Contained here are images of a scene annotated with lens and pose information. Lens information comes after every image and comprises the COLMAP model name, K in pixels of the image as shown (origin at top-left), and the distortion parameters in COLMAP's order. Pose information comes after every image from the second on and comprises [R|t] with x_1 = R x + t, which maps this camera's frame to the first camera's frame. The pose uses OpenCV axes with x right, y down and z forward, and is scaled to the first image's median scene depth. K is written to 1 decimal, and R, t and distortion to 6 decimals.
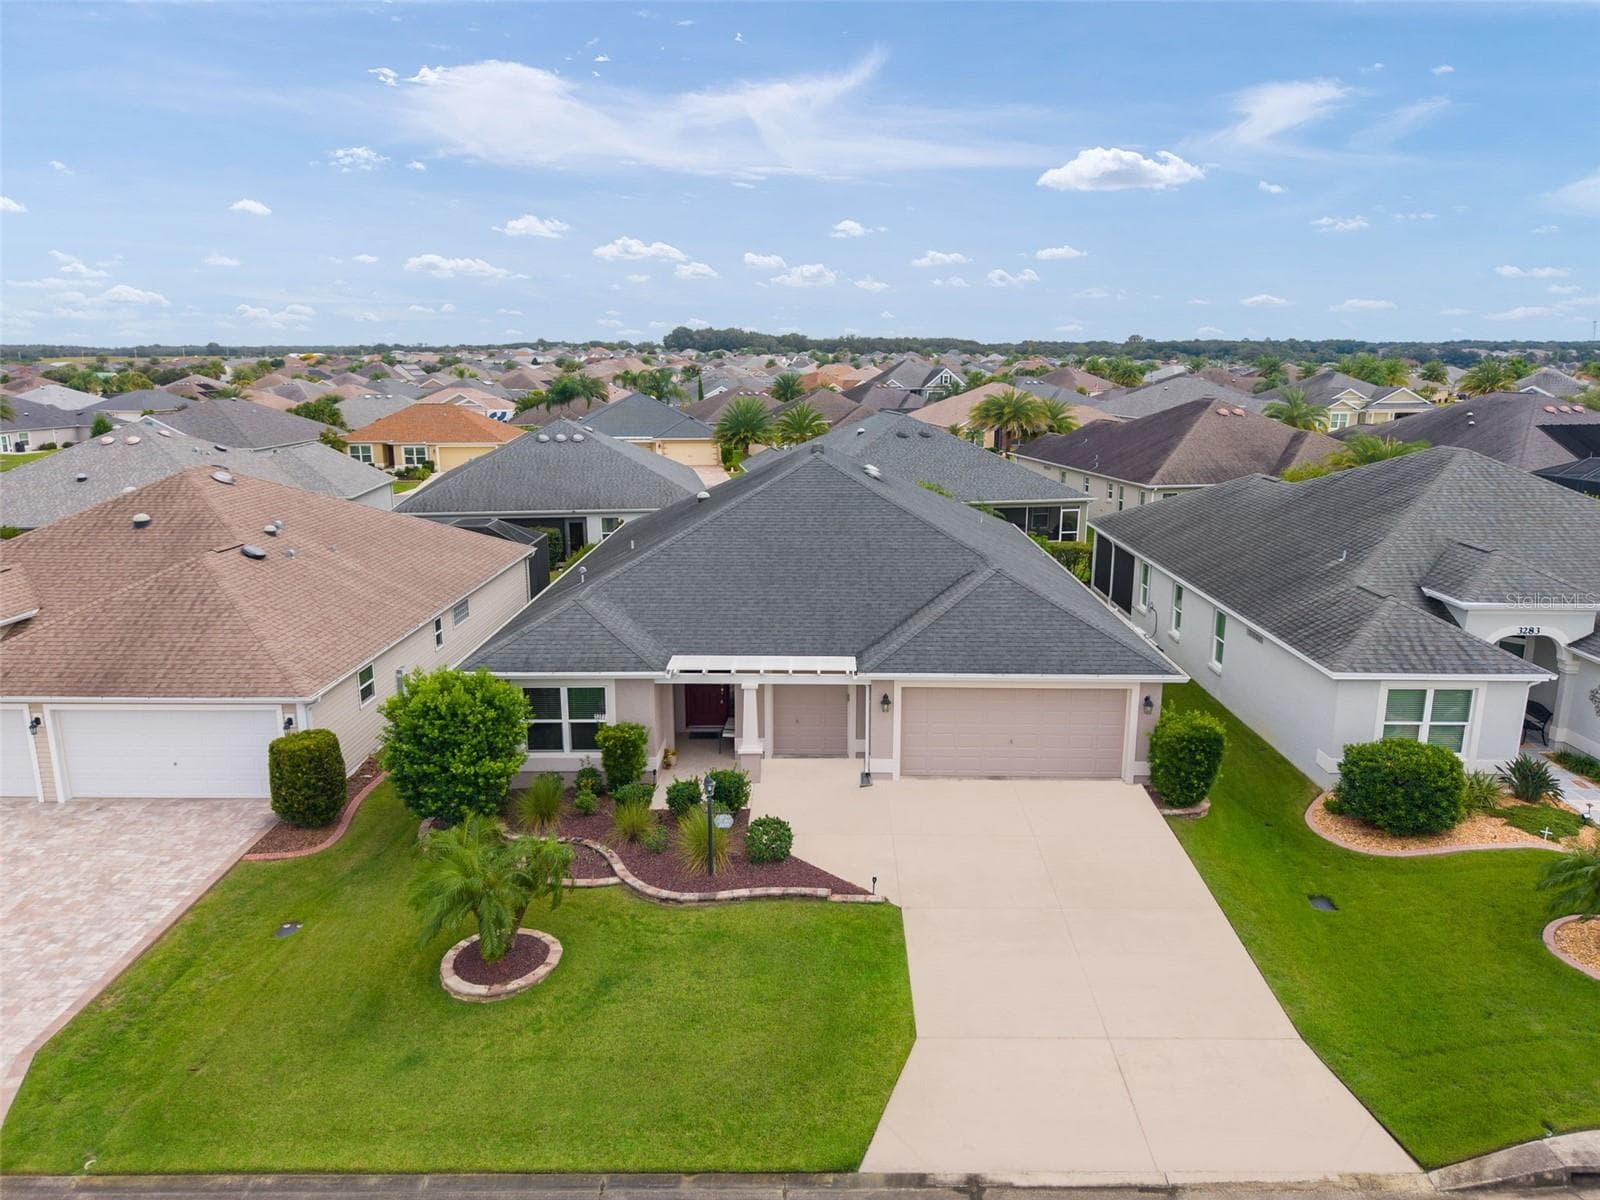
lens RADIAL K [[1073.4, 0, 804.1], [0, 1073.4, 607.6], [0, 0, 1]] dist [0.024016, -0.020161]
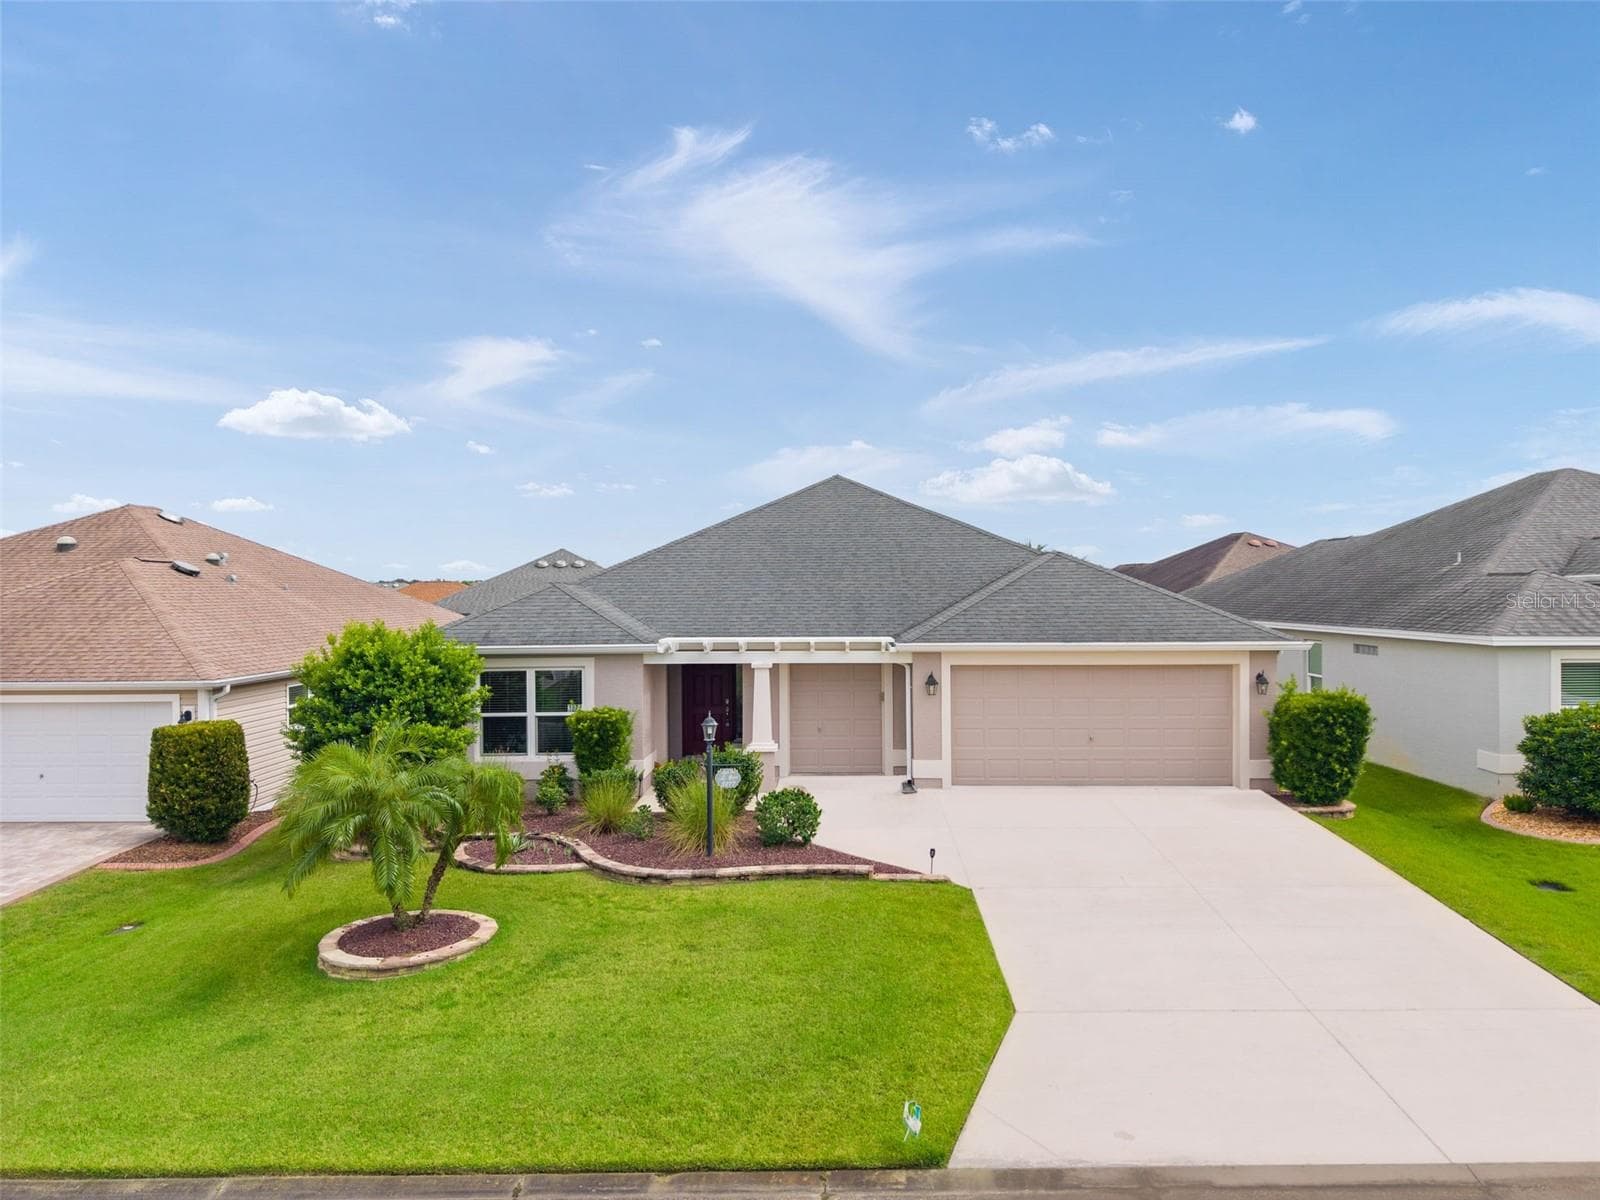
lens RADIAL K [[1073.4, 0, 805.2], [0, 1073.4, 605.4], [0, 0, 1]] dist [0.024016, -0.020161]
pose [[0.999969, -0.005763, -0.005427, -0.014925], [0.004460, 0.976555, -0.215222, 0.222286], [0.006540, 0.215191, 0.976550, 0.223939]]
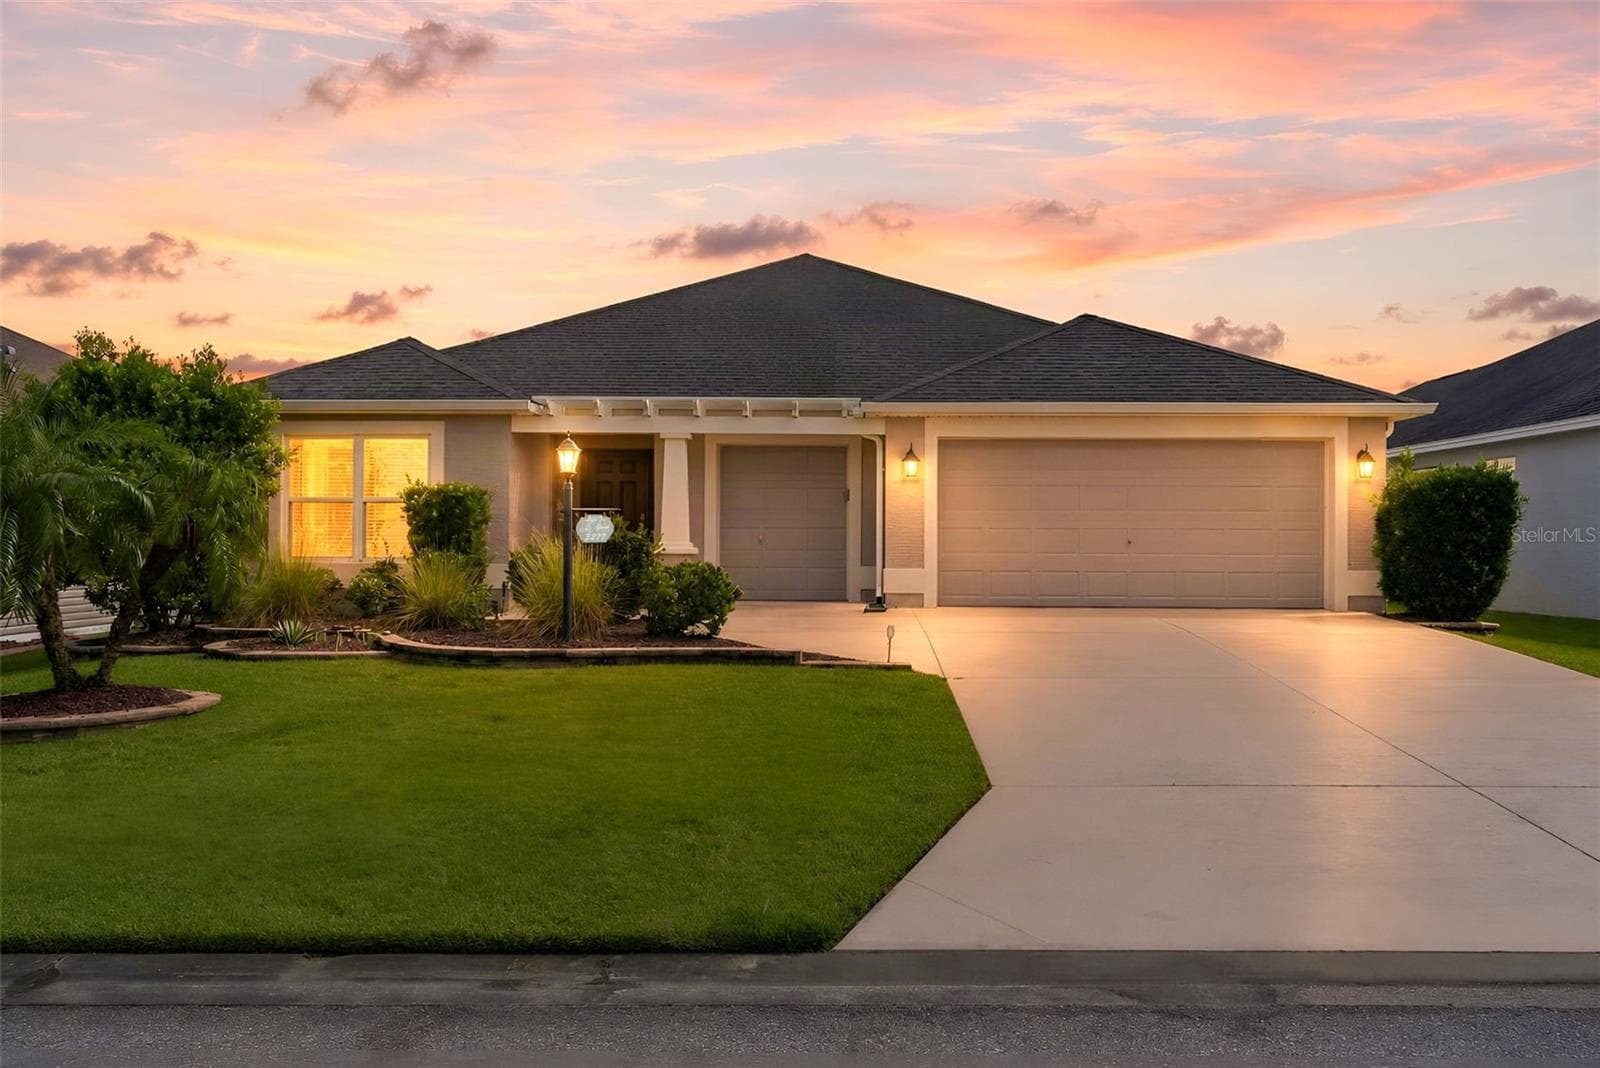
lens RADIAL K [[1250.0, 0, 800.7], [0, 1250.0, 530.5], [0, 0, 1]] dist [-0.023721, 0.031369]
pose [[0.999920, 0.006967, -0.010512, 0.026835], [-0.009284, 0.970798, -0.239717, 0.313240], [0.008535, 0.239796, 0.970786, 0.389943]]
